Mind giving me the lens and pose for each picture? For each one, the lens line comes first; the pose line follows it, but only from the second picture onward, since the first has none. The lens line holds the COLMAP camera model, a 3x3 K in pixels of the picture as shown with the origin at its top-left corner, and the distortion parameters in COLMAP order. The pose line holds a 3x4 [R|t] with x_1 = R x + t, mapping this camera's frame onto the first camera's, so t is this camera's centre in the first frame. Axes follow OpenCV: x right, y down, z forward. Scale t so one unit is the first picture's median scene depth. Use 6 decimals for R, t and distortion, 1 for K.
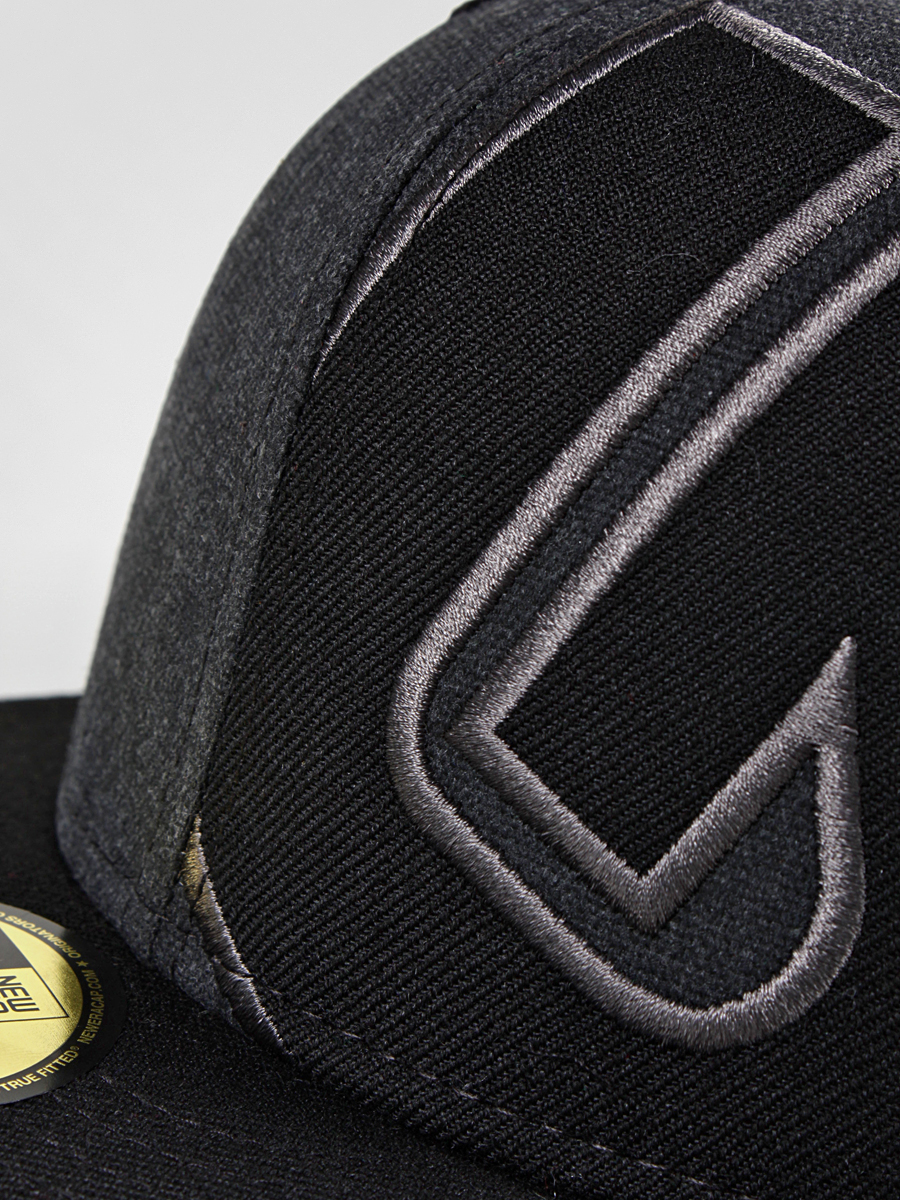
lens RADIAL K [[2943.2, 0, 450.0], [0, 2943.2, 600.0], [0, 0, 1]] dist [-0.039647, -0.686937]
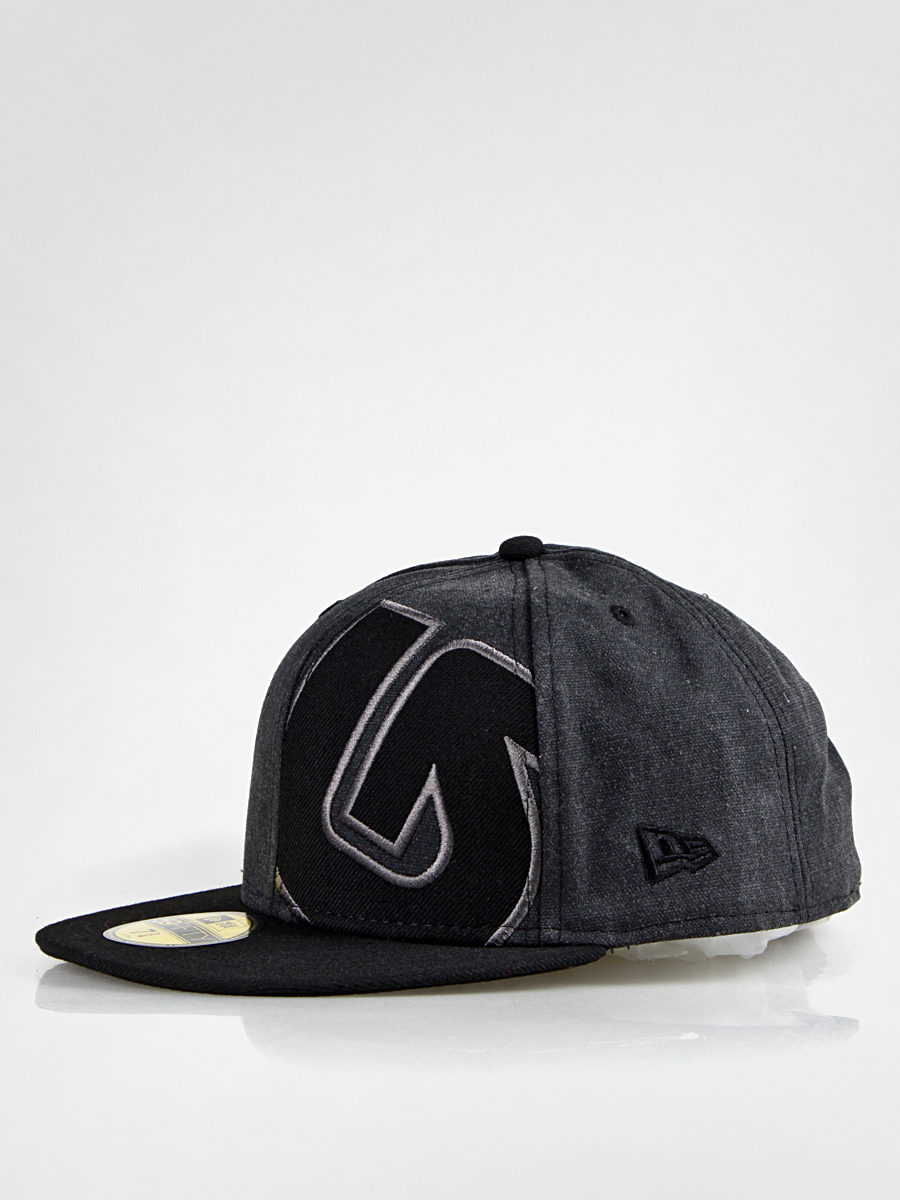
lens RADIAL K [[2943.2, 0, 450.0], [0, 2943.2, 600.0], [0, 0, 1]] dist [-0.039647, -0.686937]
pose [[0.978829, -0.196271, -0.058065, 0.387854], [0.181069, 0.962615, -0.201459, 0.529304], [0.095435, 0.186680, 0.977774, -2.477765]]
